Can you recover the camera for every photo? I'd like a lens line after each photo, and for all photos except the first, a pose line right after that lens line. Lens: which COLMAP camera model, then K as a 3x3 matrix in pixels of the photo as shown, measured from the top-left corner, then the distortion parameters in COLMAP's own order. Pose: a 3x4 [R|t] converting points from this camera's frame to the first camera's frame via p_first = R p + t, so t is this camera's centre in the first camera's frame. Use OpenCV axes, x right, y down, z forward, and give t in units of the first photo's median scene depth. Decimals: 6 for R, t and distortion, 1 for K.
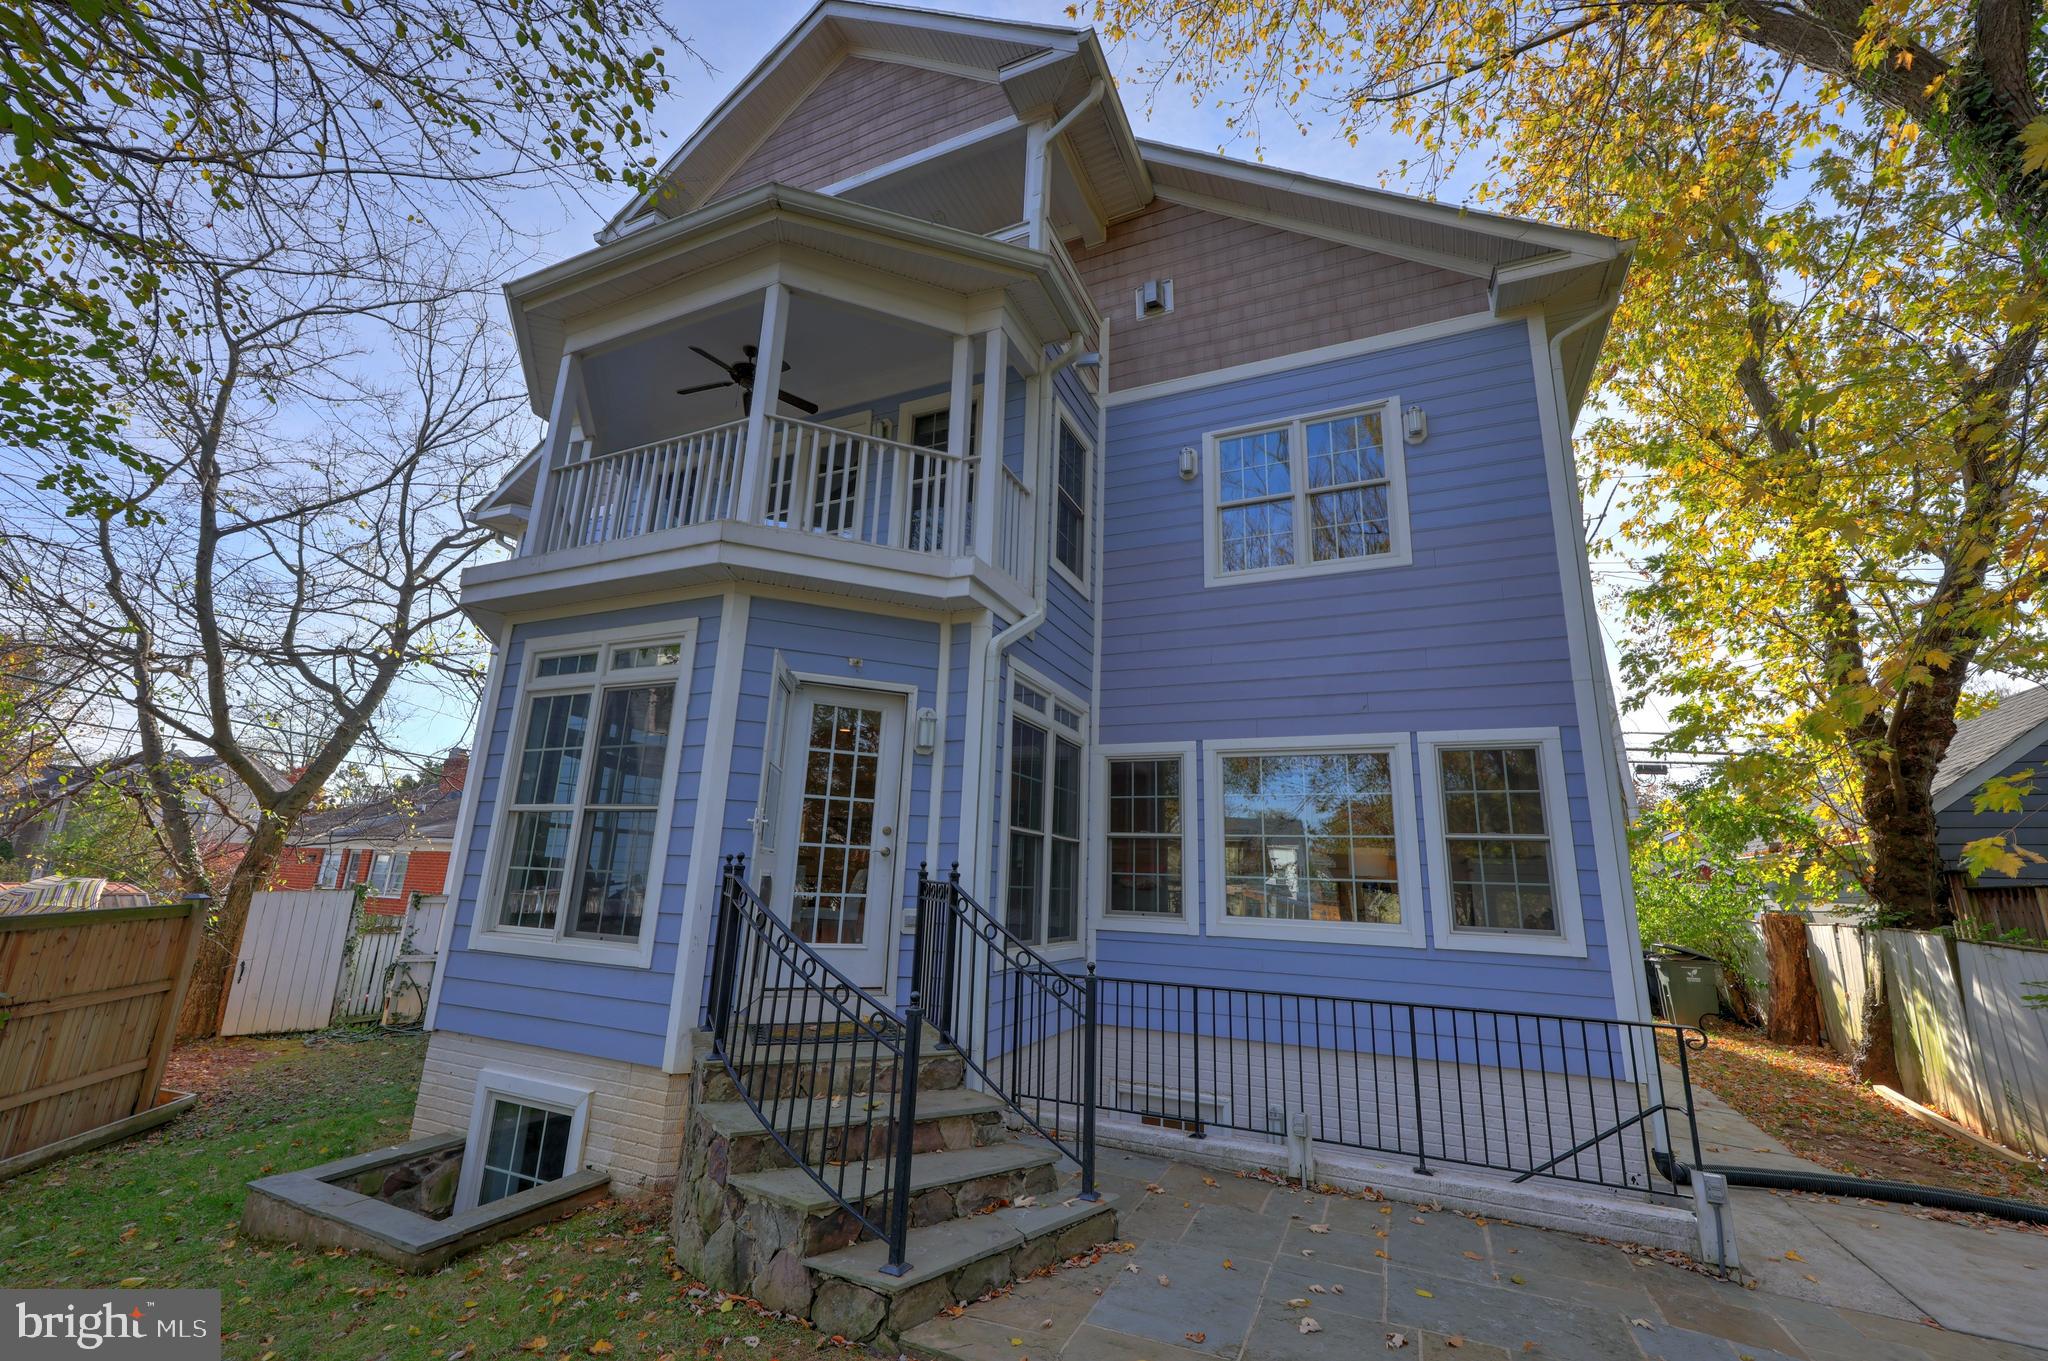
lens RADIAL K [[797.9, 0, 1024.0], [0, 797.9, 680.5], [0, 0, 1]] dist [-0.005129, -0.000339]
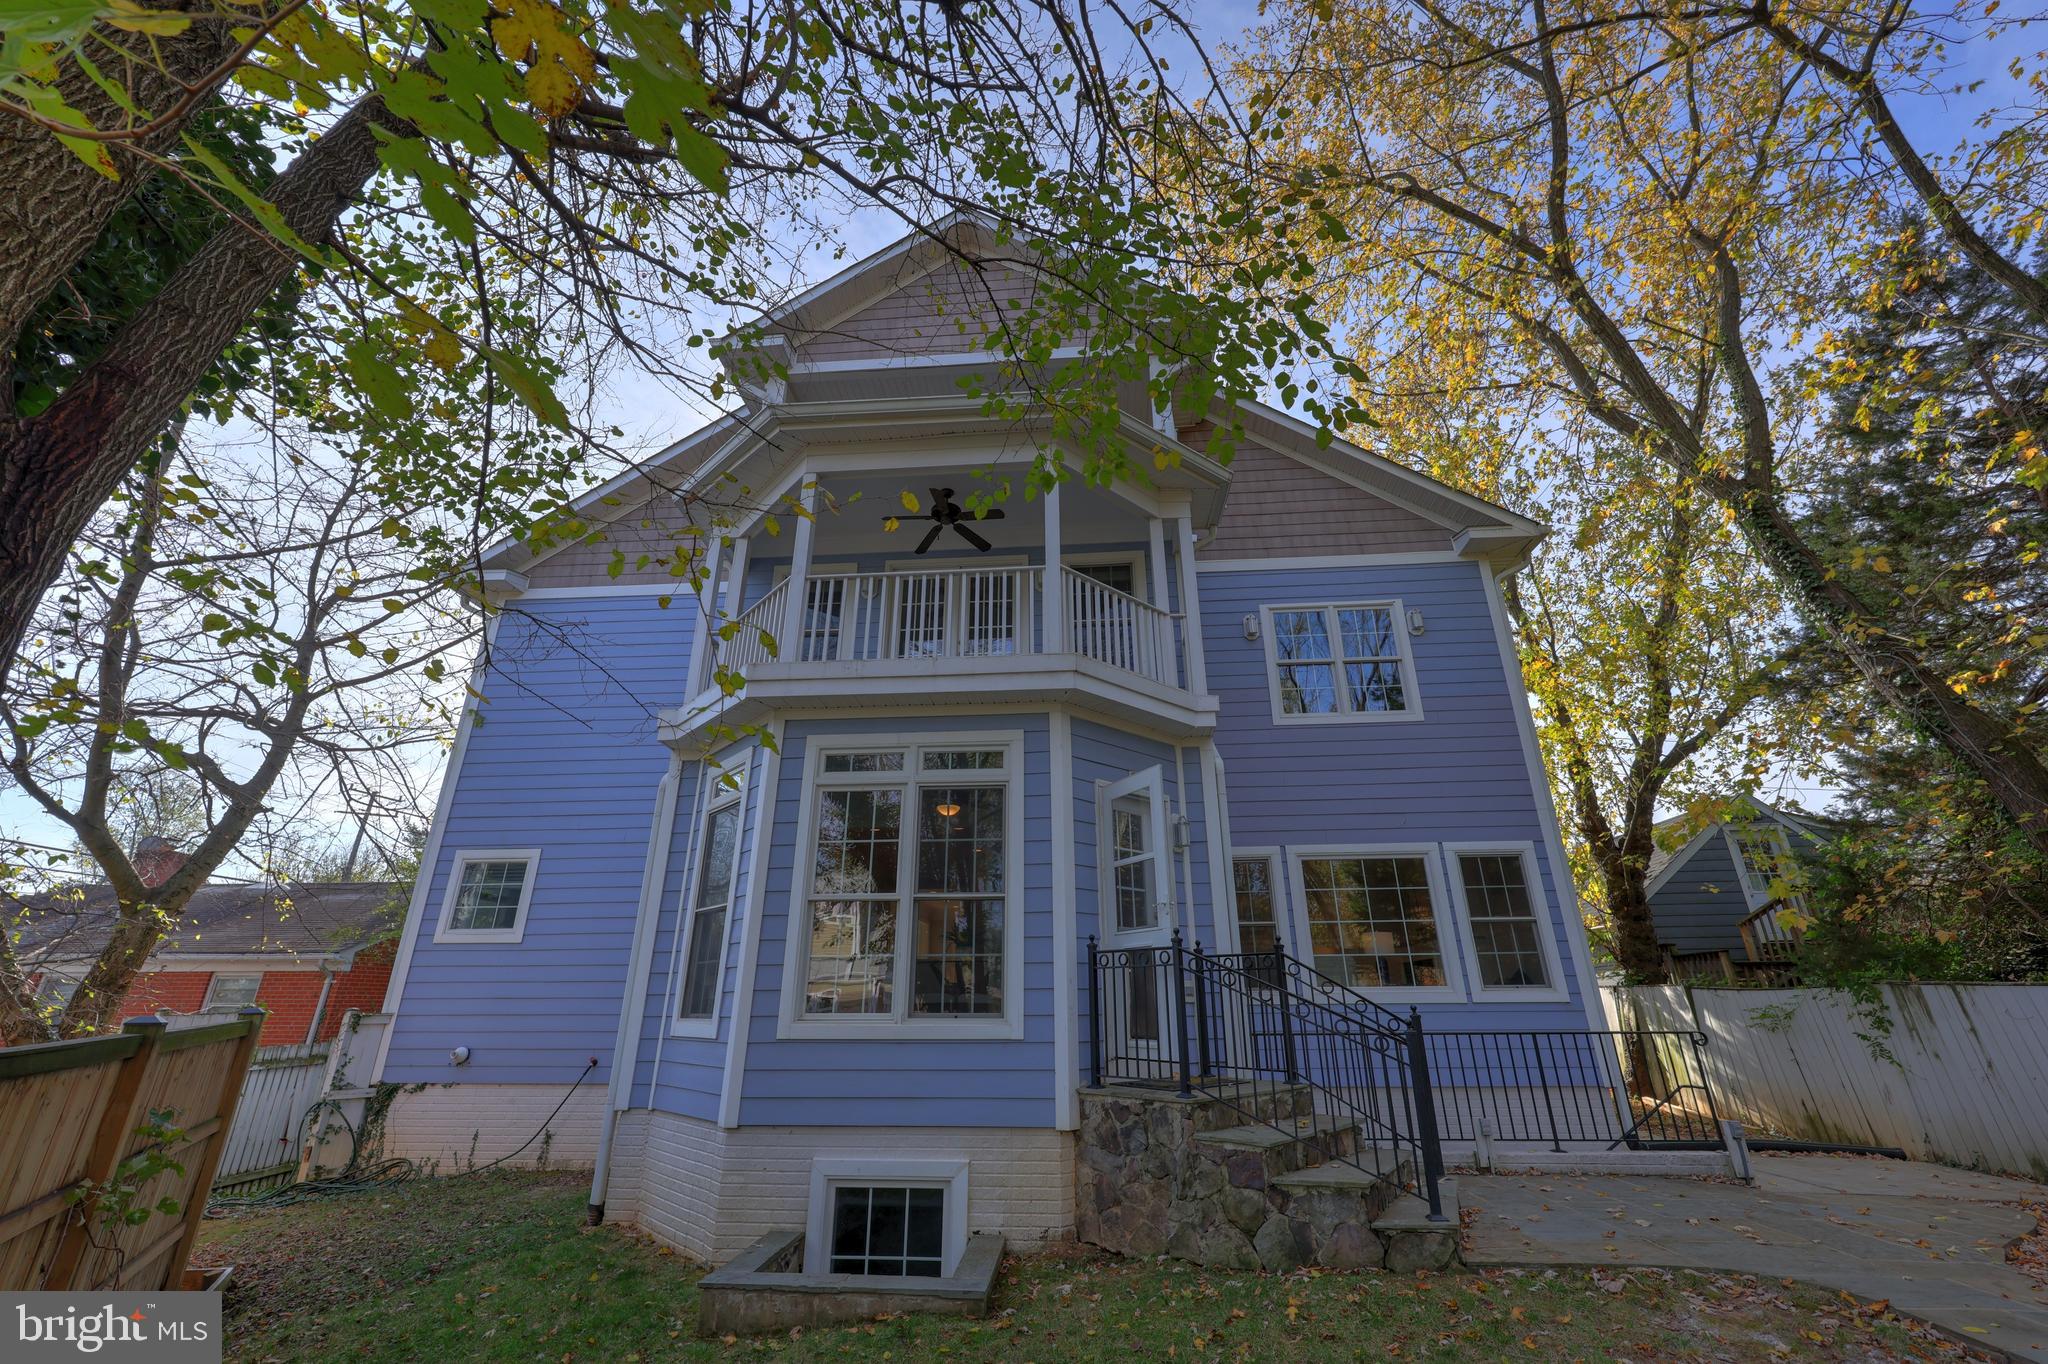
lens RADIAL K [[797.9, 0, 1024.0], [0, 797.9, 682.0], [0, 0, 1]] dist [-0.005129, -0.000339]
pose [[0.943140, 0.086623, 0.320909, -0.710396], [-0.044503, 0.989661, -0.136345, 0.010204], [-0.329402, 0.114311, 0.937245, -0.099626]]
